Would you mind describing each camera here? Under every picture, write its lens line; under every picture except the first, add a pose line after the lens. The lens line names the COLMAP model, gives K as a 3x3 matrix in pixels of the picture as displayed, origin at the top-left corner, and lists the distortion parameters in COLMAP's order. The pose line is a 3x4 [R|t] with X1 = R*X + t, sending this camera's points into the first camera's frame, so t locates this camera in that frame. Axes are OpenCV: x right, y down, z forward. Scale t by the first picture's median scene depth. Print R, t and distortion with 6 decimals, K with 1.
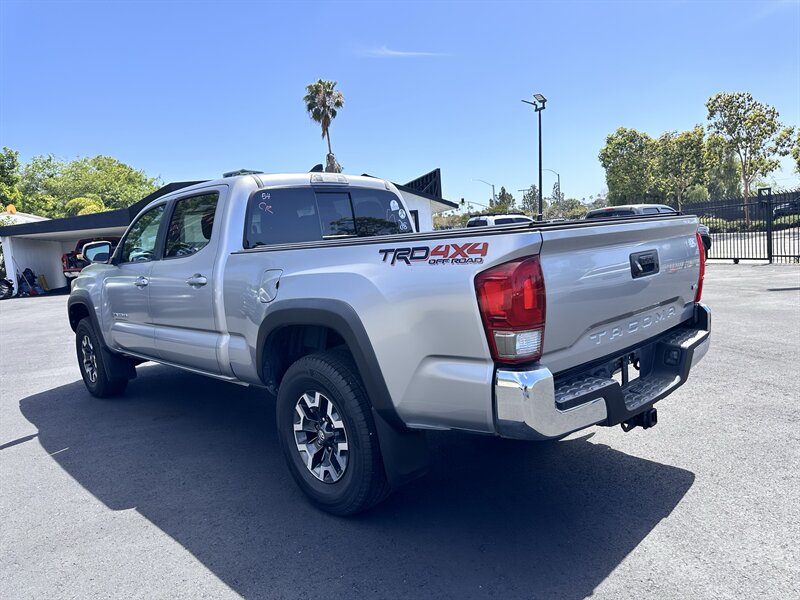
lens RADIAL K [[568.9, 0, 397.7], [0, 568.9, 297.3], [0, 0, 1]] dist [0.075031, -0.113642]
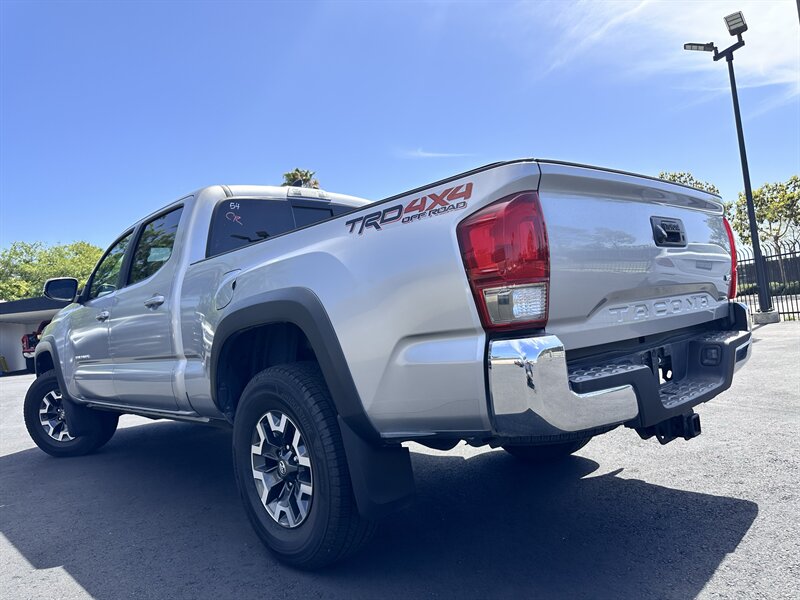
lens RADIAL K [[568.9, 0, 397.7], [0, 568.9, 297.3], [0, 0, 1]] dist [0.075031, -0.113642]
pose [[0.999711, -0.020655, -0.012278, 0.052374], [0.018742, 0.990044, -0.139506, 0.146980], [0.015038, 0.139236, 0.990145, 0.200373]]
